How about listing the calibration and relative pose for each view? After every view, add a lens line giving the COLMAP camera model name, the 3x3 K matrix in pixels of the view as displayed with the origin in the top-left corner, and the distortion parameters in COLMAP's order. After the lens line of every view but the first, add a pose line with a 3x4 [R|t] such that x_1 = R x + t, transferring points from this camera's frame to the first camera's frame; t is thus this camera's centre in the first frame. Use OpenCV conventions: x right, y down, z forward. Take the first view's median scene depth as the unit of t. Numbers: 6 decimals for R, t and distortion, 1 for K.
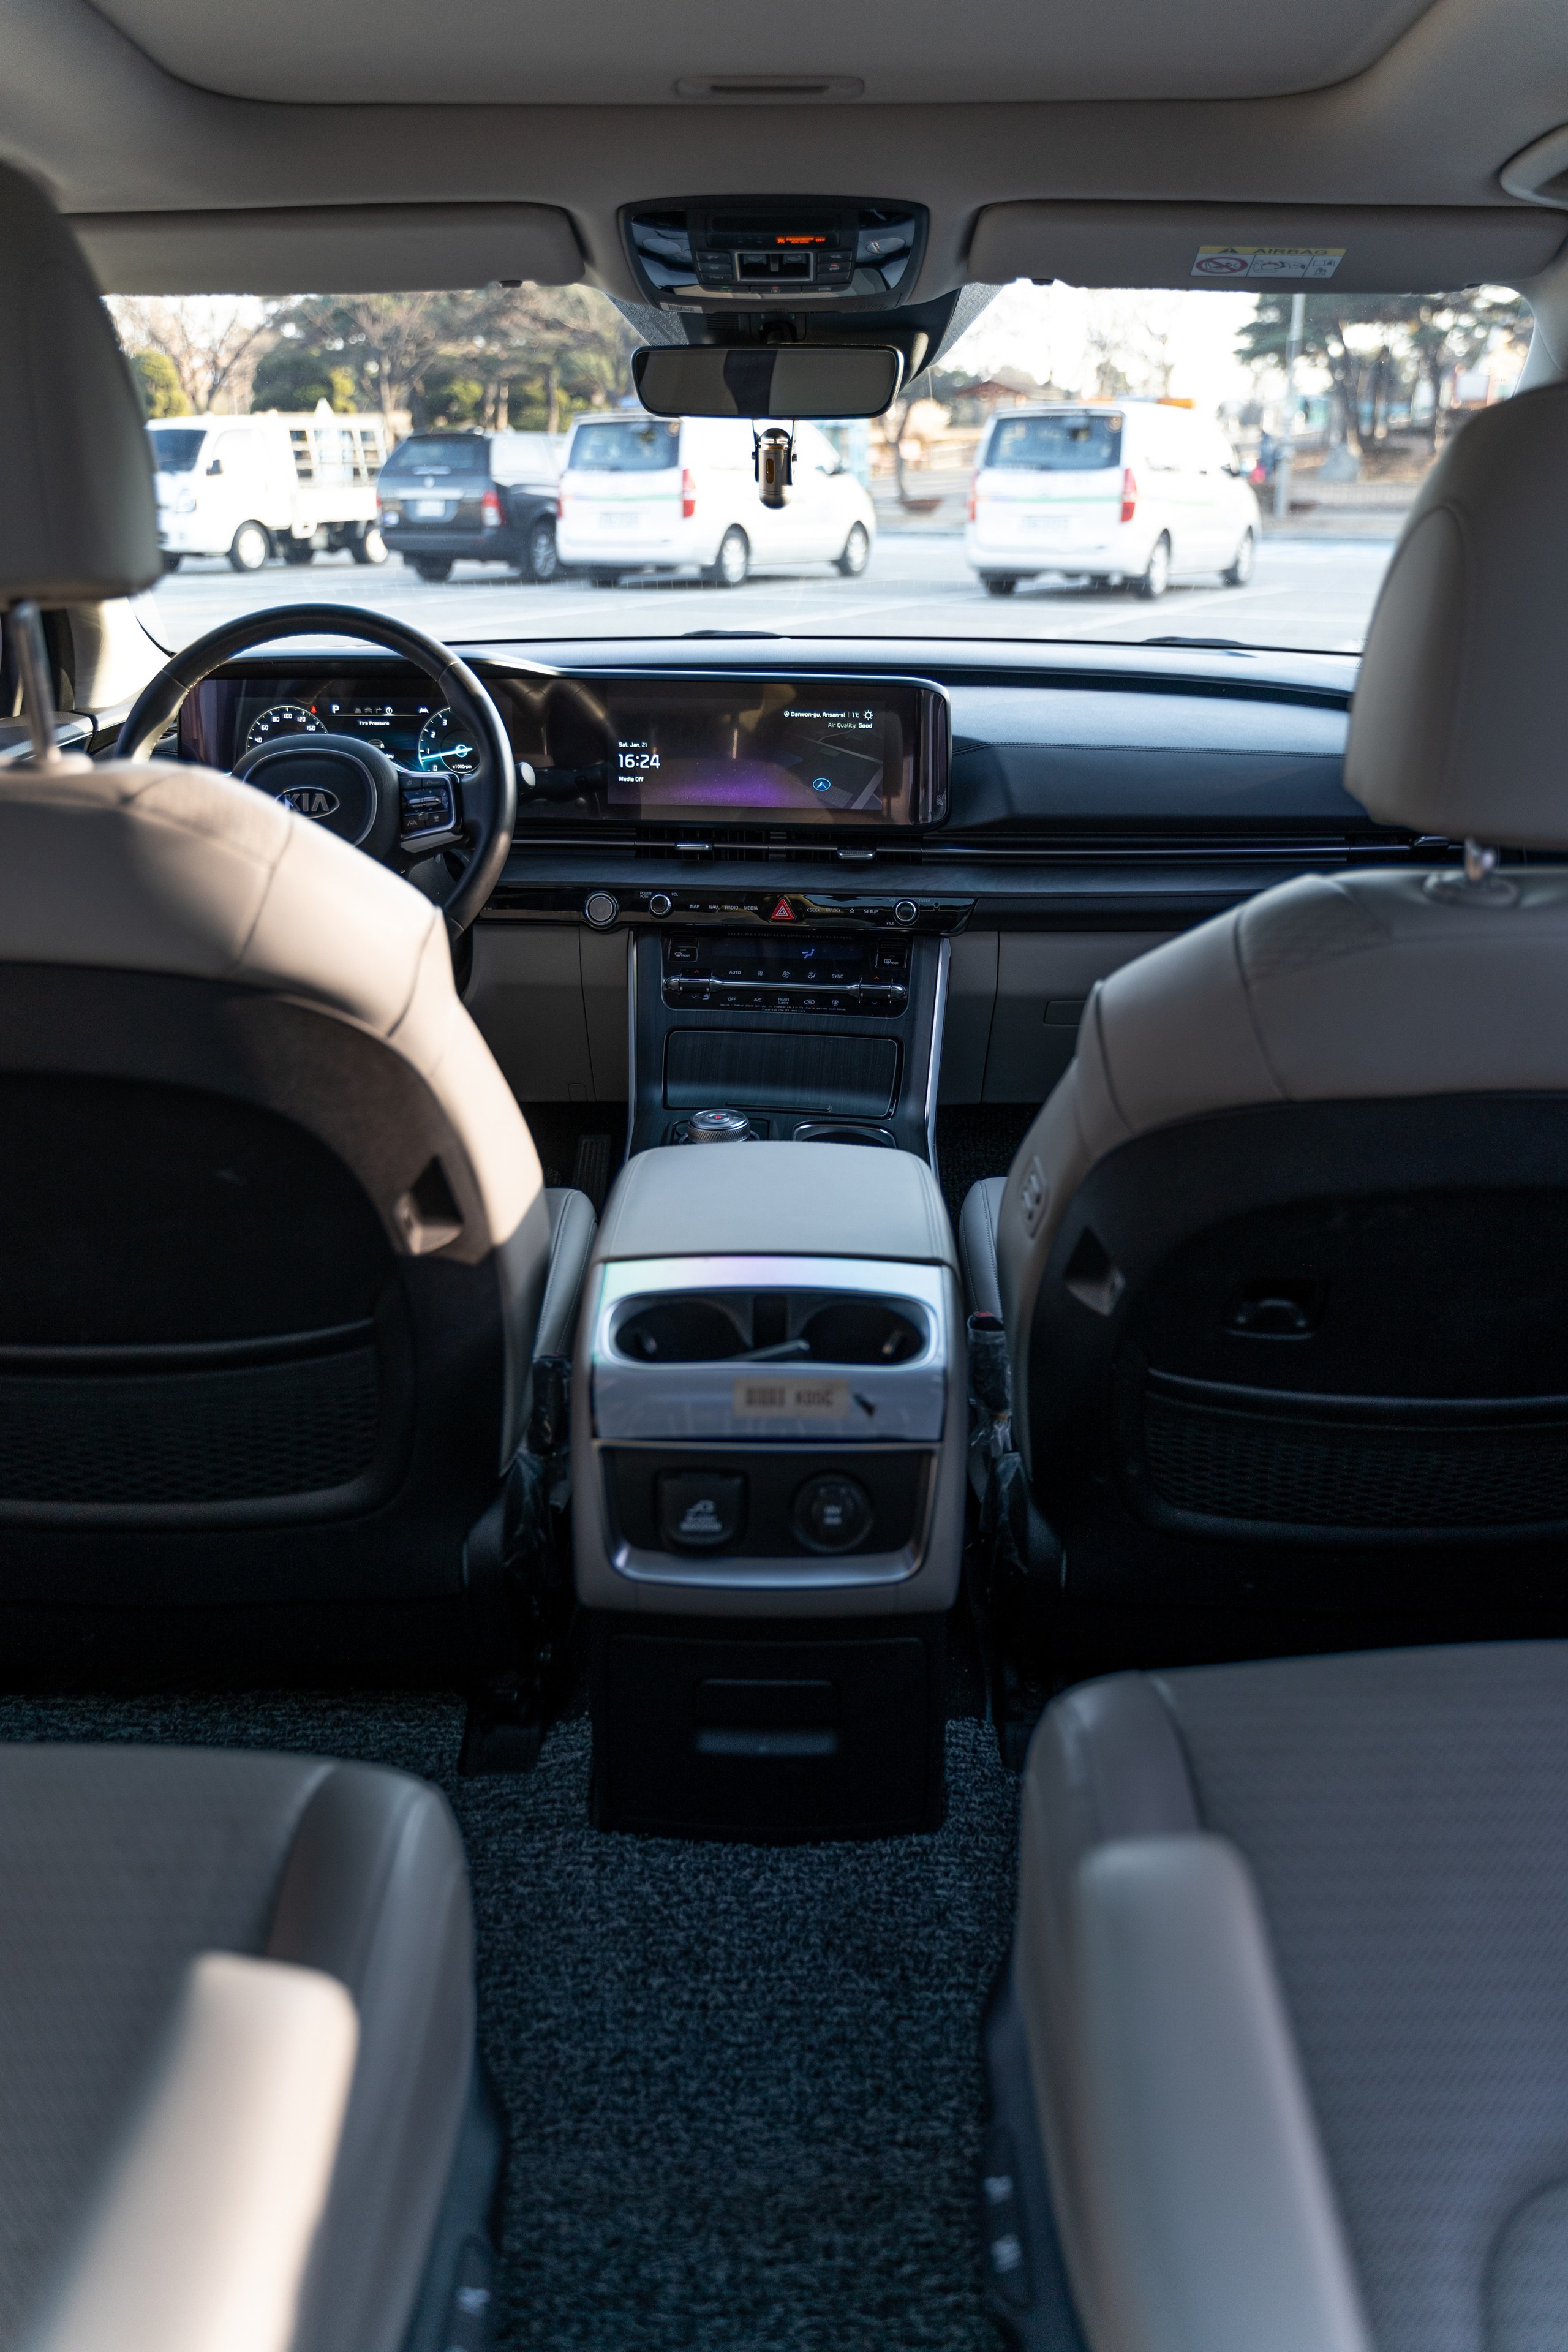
lens RADIAL K [[1963.5, 0, 797.5], [0, 1963.5, 1184.8], [0, 0, 1]] dist [-0.004994, 0.001306]
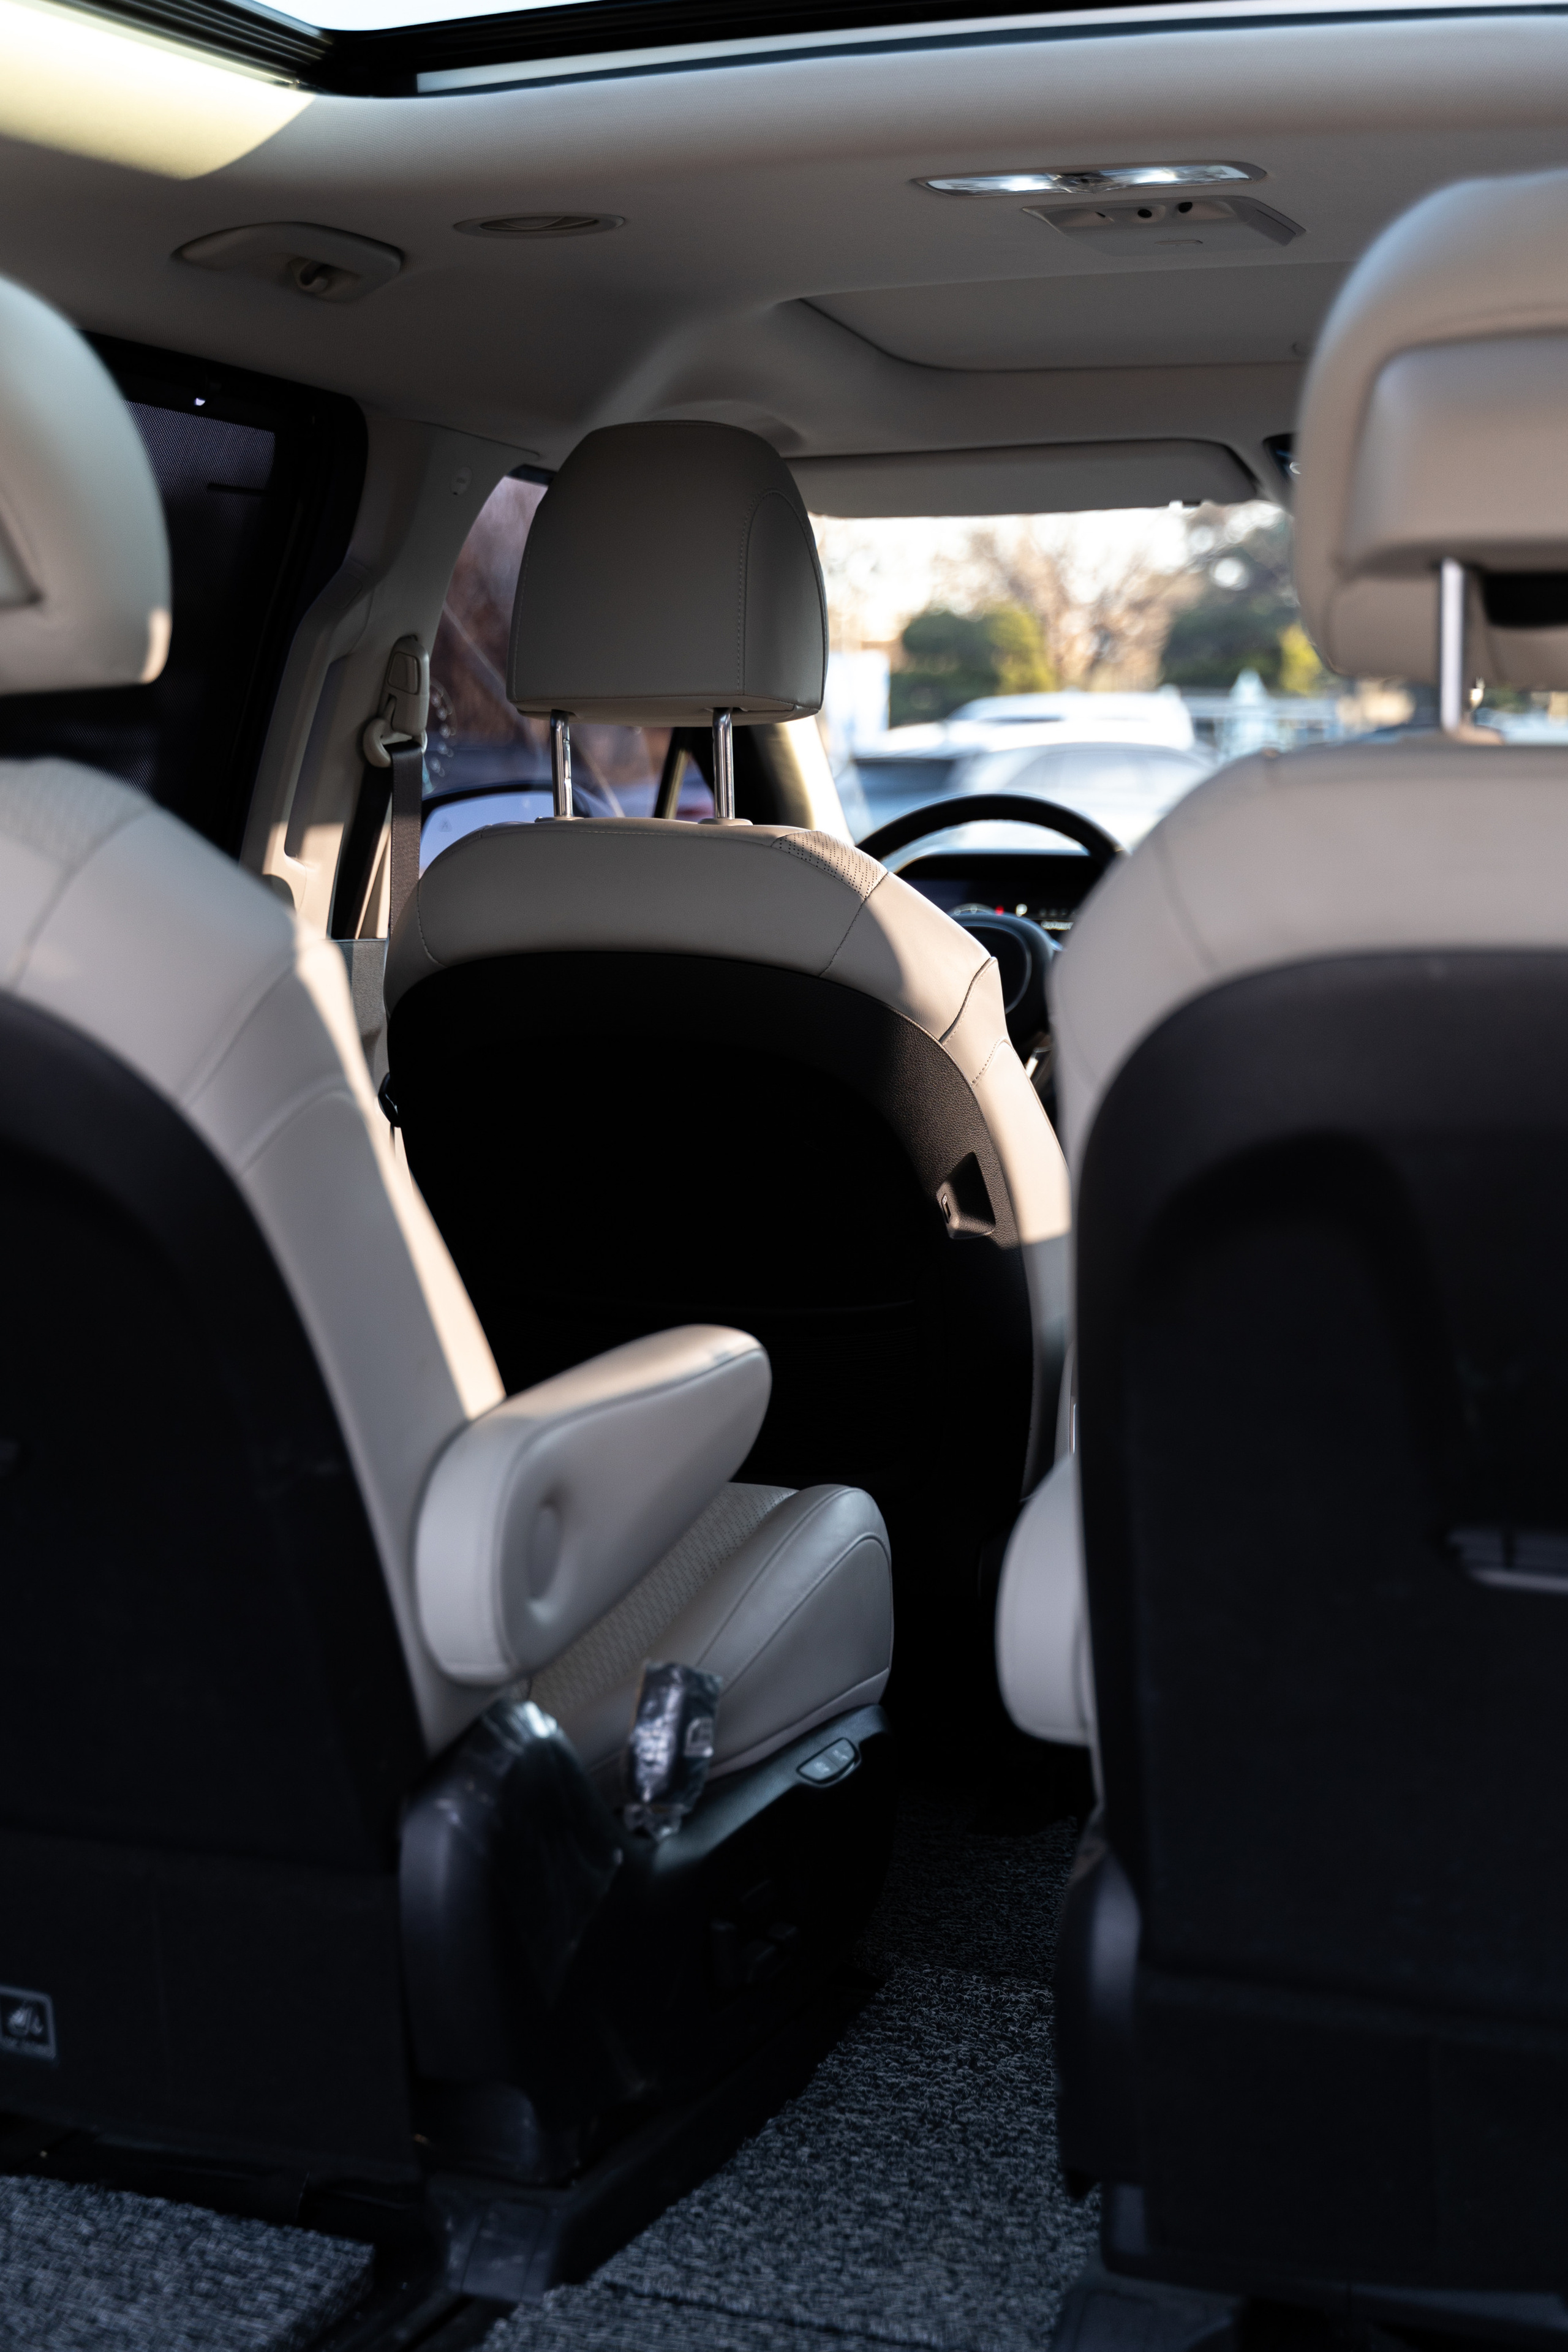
lens RADIAL K [[3513.5, 0, 766.7], [0, 3513.5, 1250.8], [0, 0, 1]] dist [-0.020558, 0.000000]
pose [[0.934330, 0.060806, -0.351184, 0.269100], [-0.136242, 0.971440, -0.194273, 0.278152], [0.329342, 0.229361, 0.915930, -0.601034]]
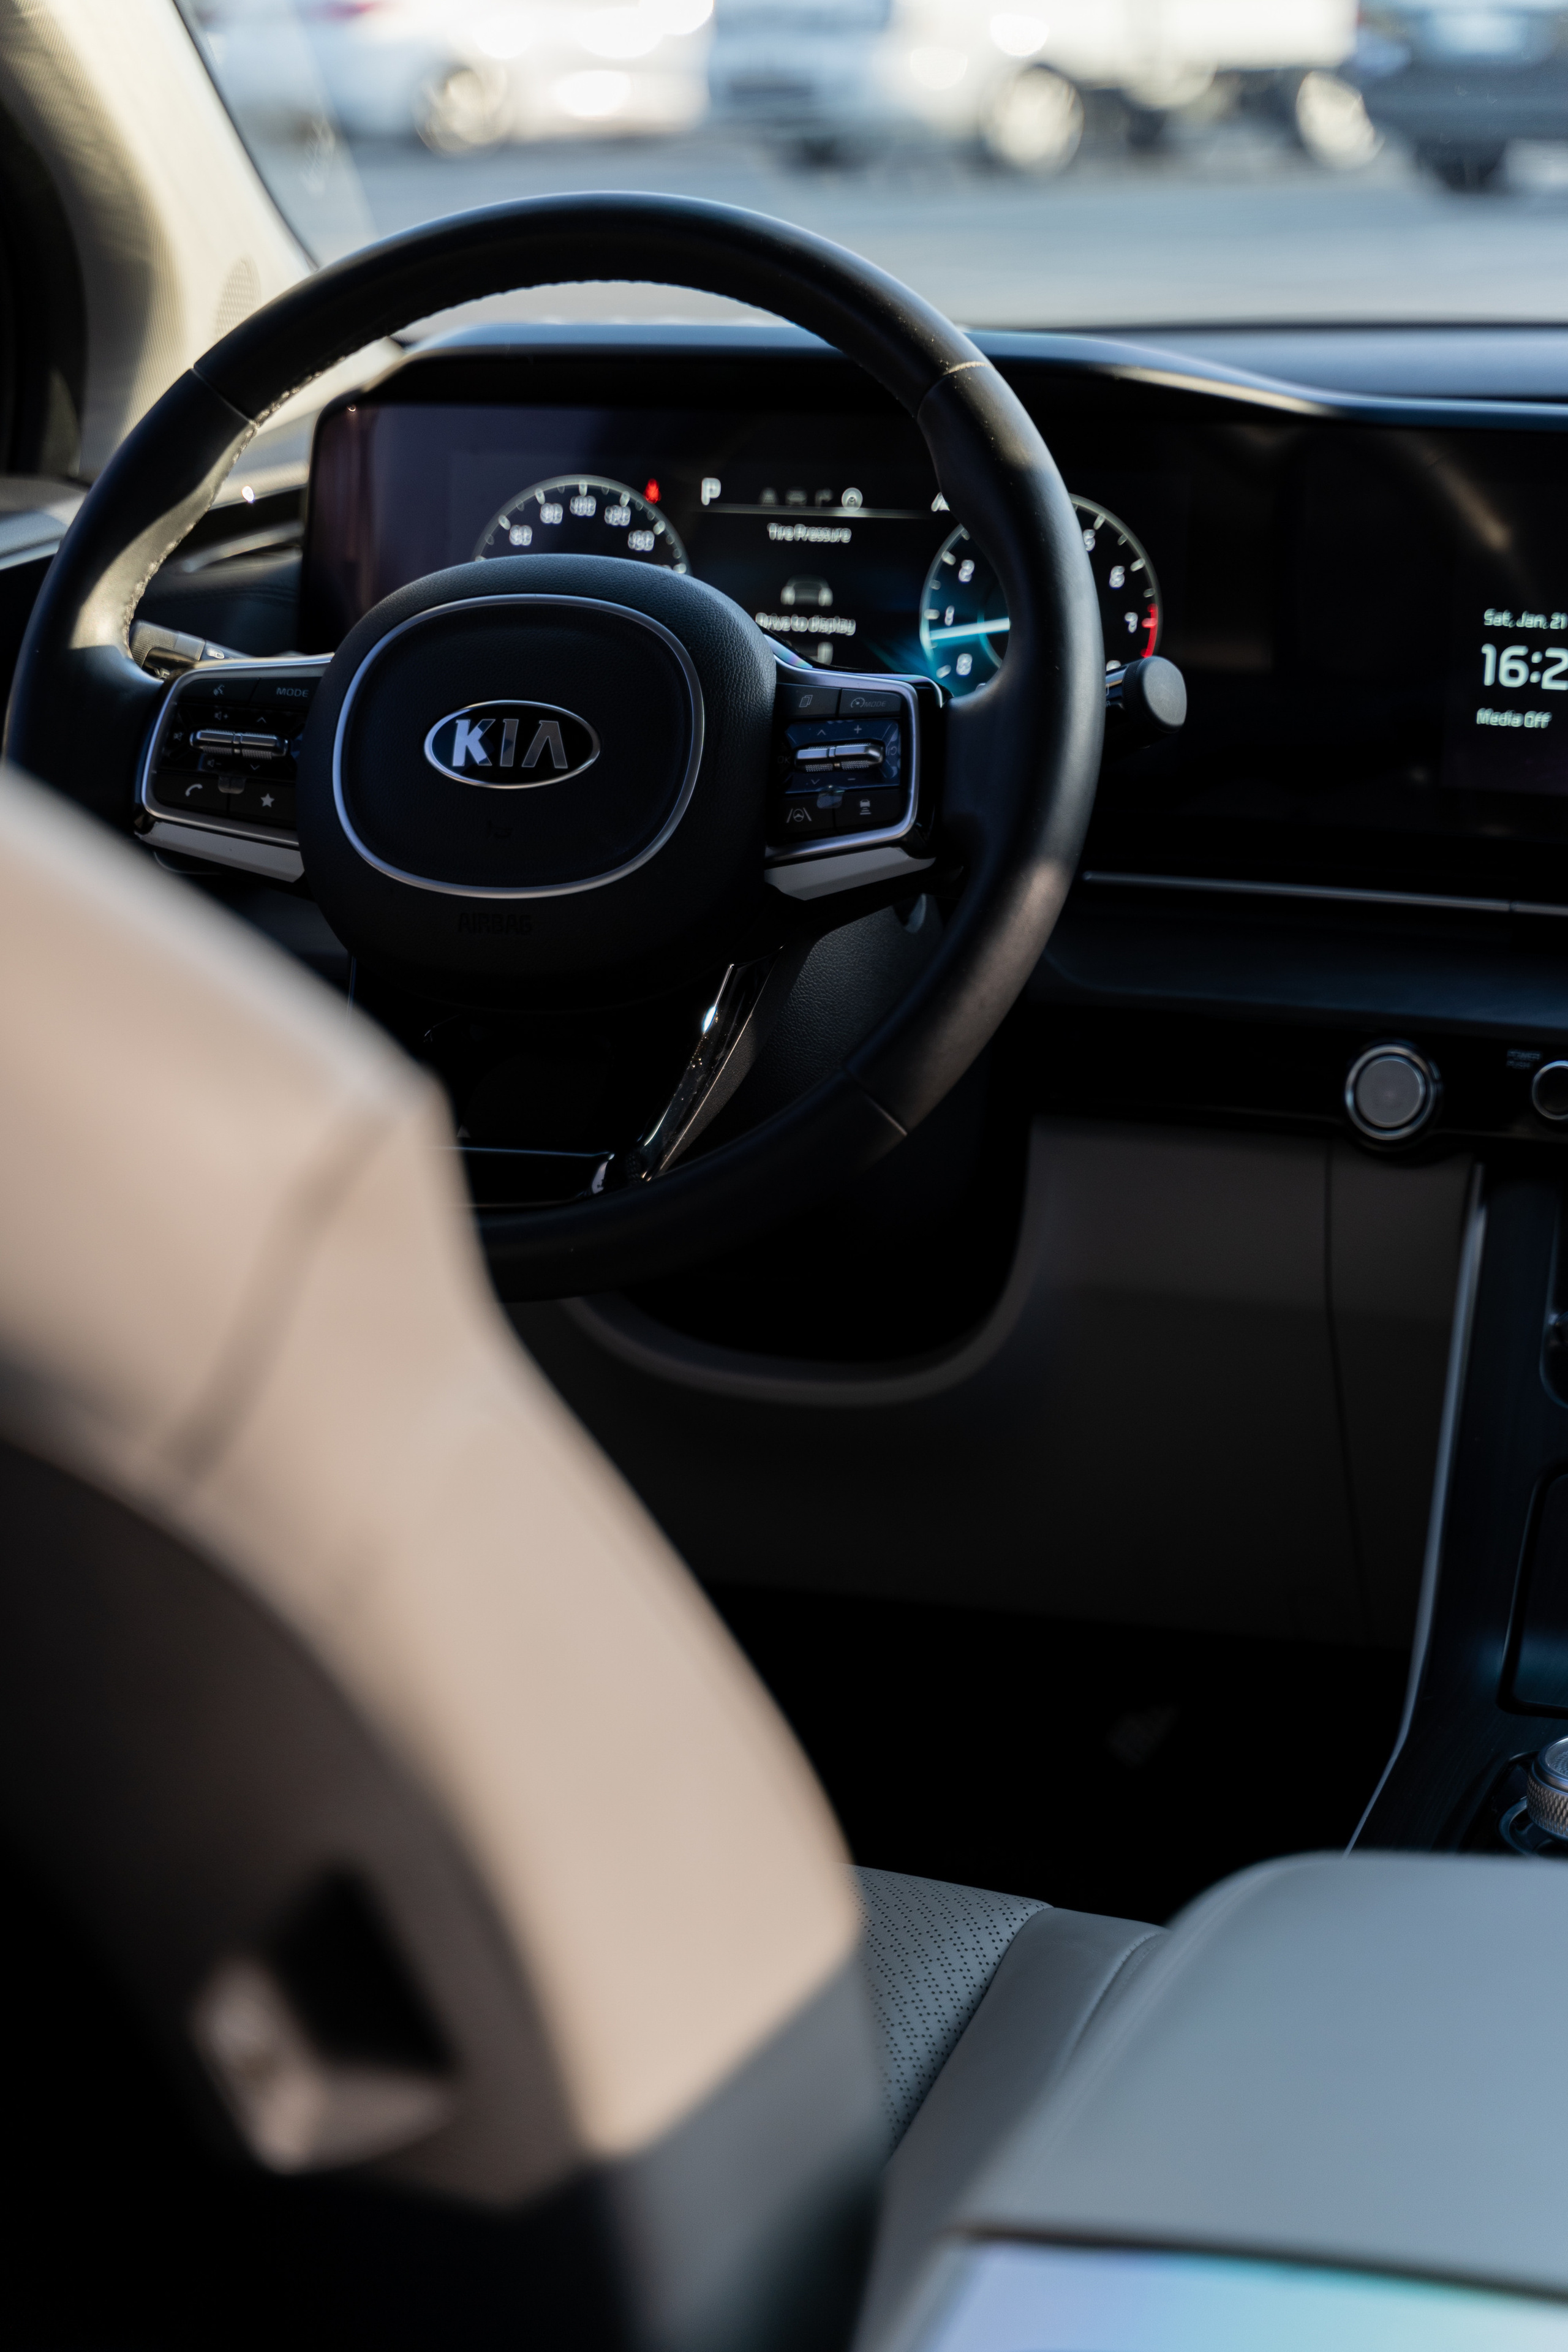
lens RADIAL K [[5163.2, 0, 780.6], [0, 5163.2, 1160.1], [0, 0, 1]] dist [0.039488, 0.000000]
pose [[0.951193, 0.068545, -0.300888, 0.068357], [-0.103557, 0.989381, -0.101985, -0.027243], [0.290702, 0.128167, 0.948191, 0.126490]]
